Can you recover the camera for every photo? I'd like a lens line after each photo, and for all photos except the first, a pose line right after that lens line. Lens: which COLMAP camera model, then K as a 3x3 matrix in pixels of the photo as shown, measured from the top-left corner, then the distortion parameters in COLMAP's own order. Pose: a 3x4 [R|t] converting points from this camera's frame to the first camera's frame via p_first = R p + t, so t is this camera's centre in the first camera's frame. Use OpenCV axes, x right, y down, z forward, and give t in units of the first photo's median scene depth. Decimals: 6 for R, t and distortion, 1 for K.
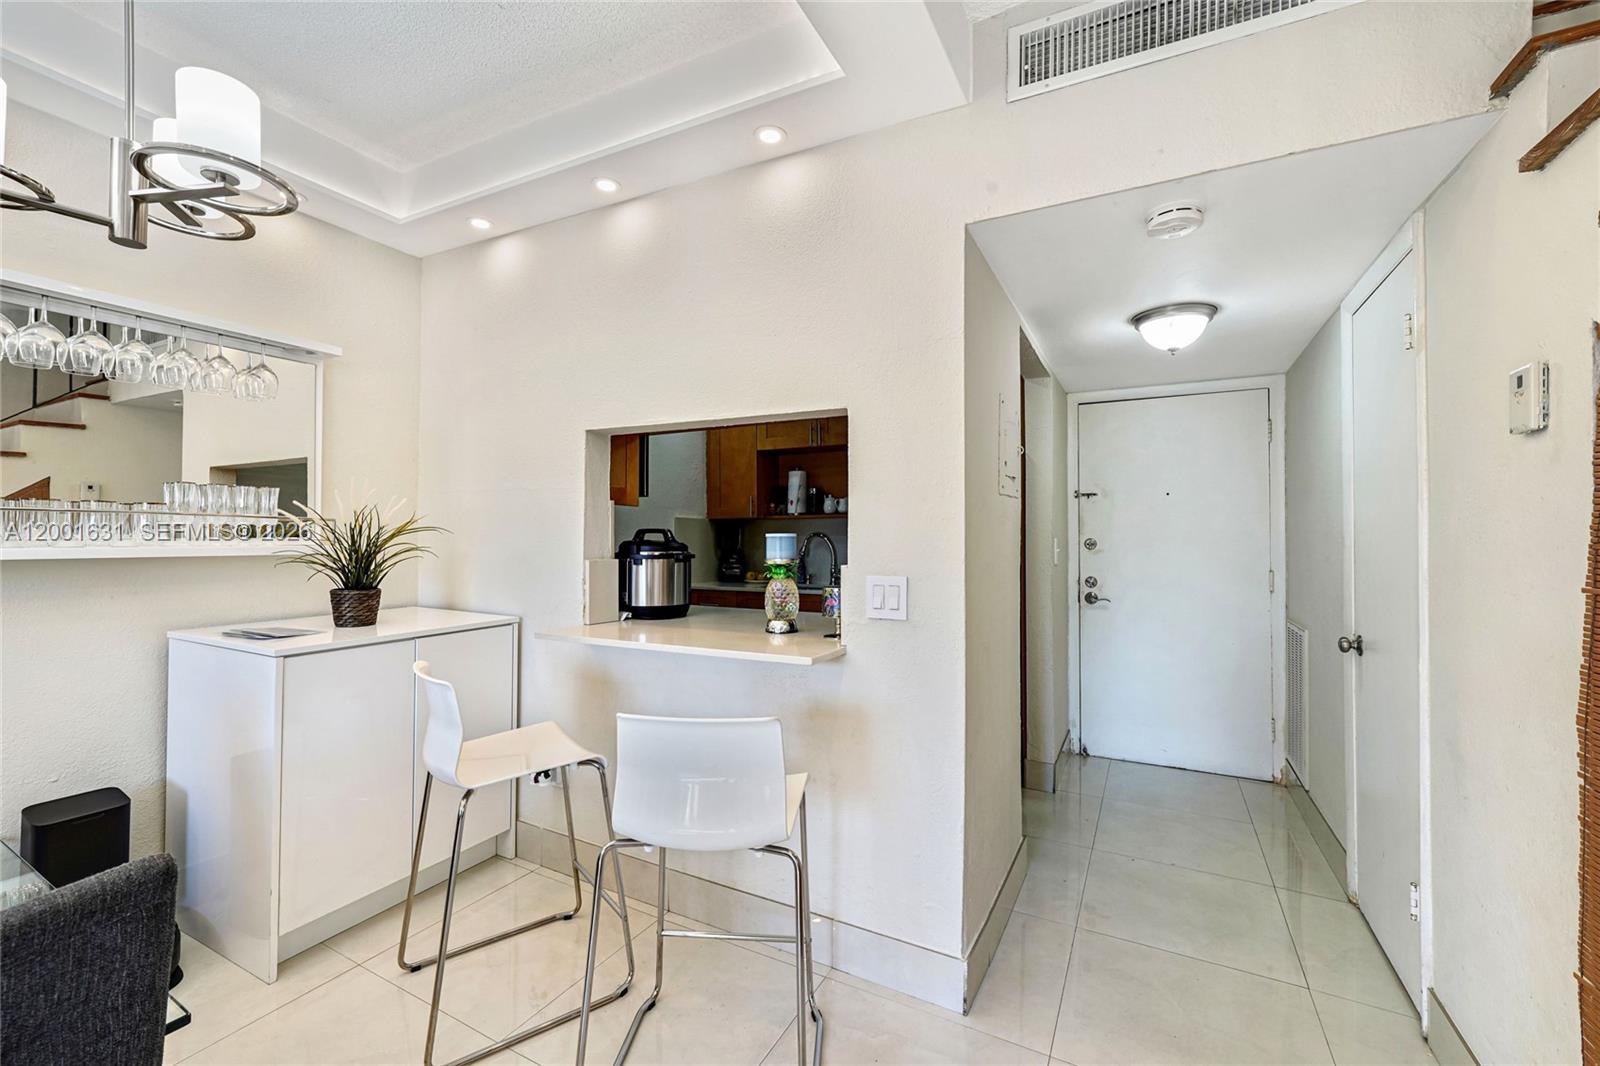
lens RADIAL K [[660.4, 0, 798.0], [0, 660.4, 535.7], [0, 0, 1]] dist [-0.000698, -0.000065]
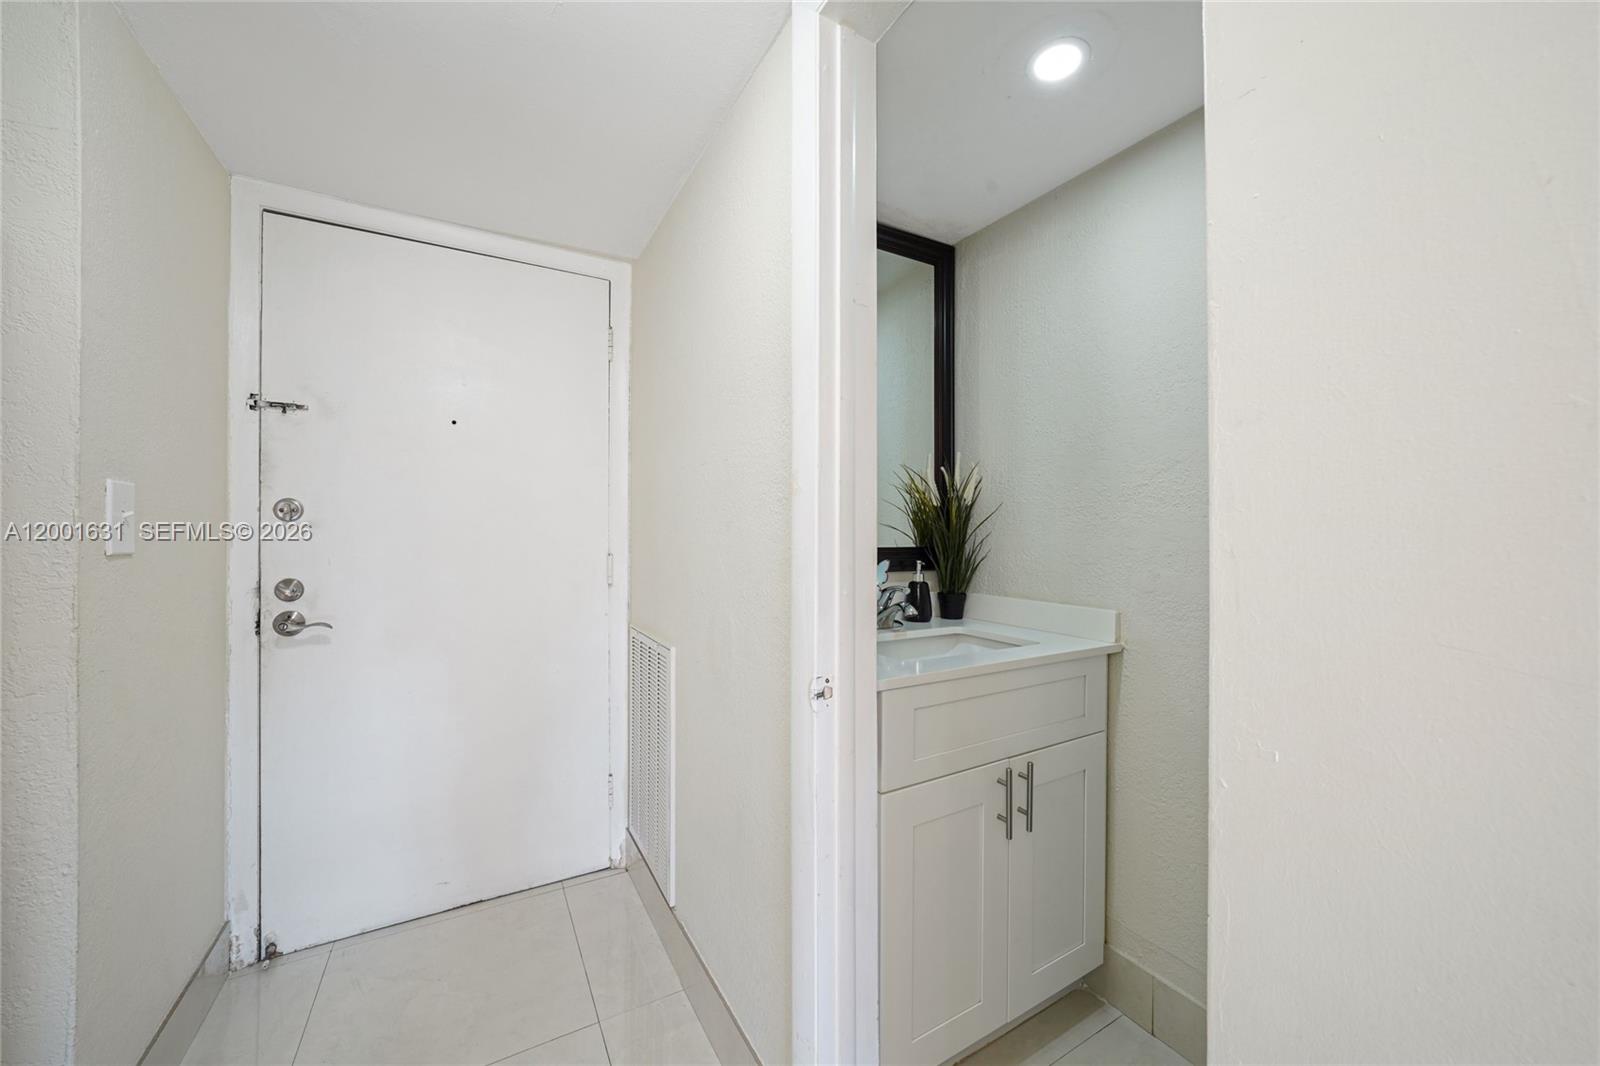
lens RADIAL K [[588.0, 0, 802.4], [0, 588.0, 527.4], [0, 0, 1]] dist [0.003309, 0.000247]
pose [[0.519066, 0.003084, 0.854729, 0.273643], [-0.009537, 0.999952, 0.002184, 0.020623], [-0.854681, -0.009286, 0.519070, 0.465648]]
